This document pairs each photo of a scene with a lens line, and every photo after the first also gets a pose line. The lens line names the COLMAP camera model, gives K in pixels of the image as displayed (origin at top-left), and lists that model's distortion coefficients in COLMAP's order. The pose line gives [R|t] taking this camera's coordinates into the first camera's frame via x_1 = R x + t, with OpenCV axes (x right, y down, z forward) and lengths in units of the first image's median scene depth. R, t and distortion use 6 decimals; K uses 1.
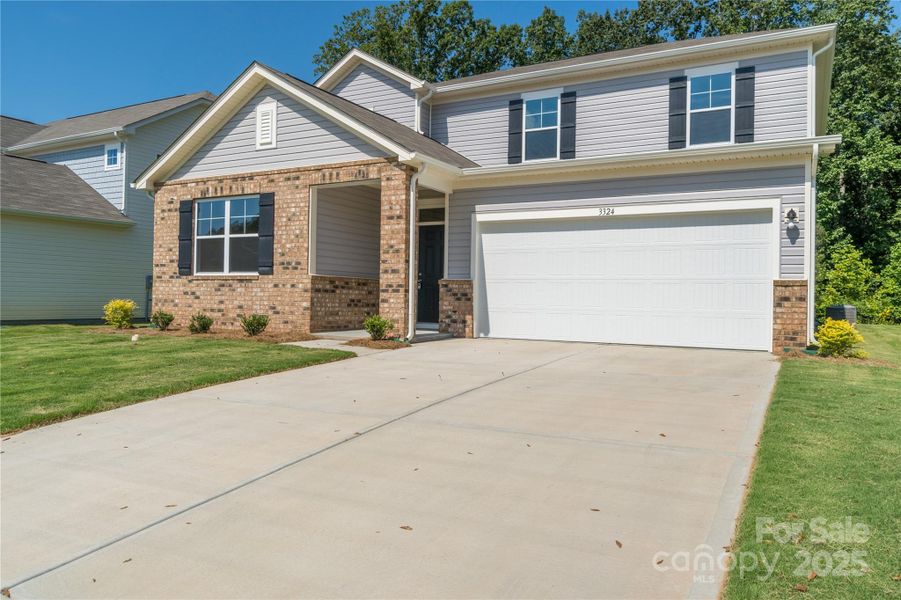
lens RADIAL K [[650.2, 0, 450.6], [0, 650.2, 298.5], [0, 0, 1]] dist [-0.003699, 0.002888]
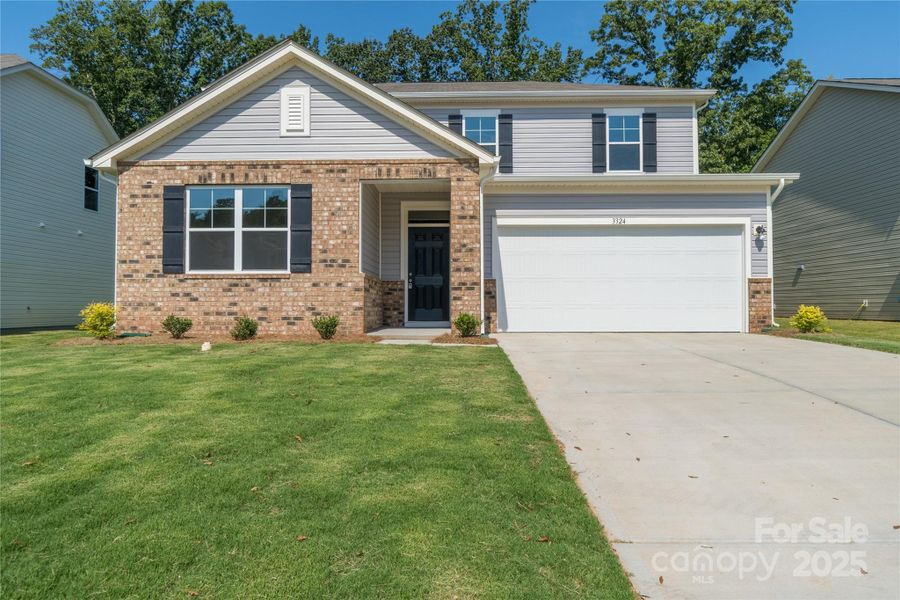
lens RADIAL K [[604.3, 0, 449.9], [0, 604.3, 300.1], [0, 0, 1]] dist [-0.001126, -0.005284]
pose [[0.888607, -0.013912, 0.458458, -0.477706], [0.016564, 0.999861, -0.001764, 0.006652], [-0.458370, 0.009161, 0.888714, 0.140790]]
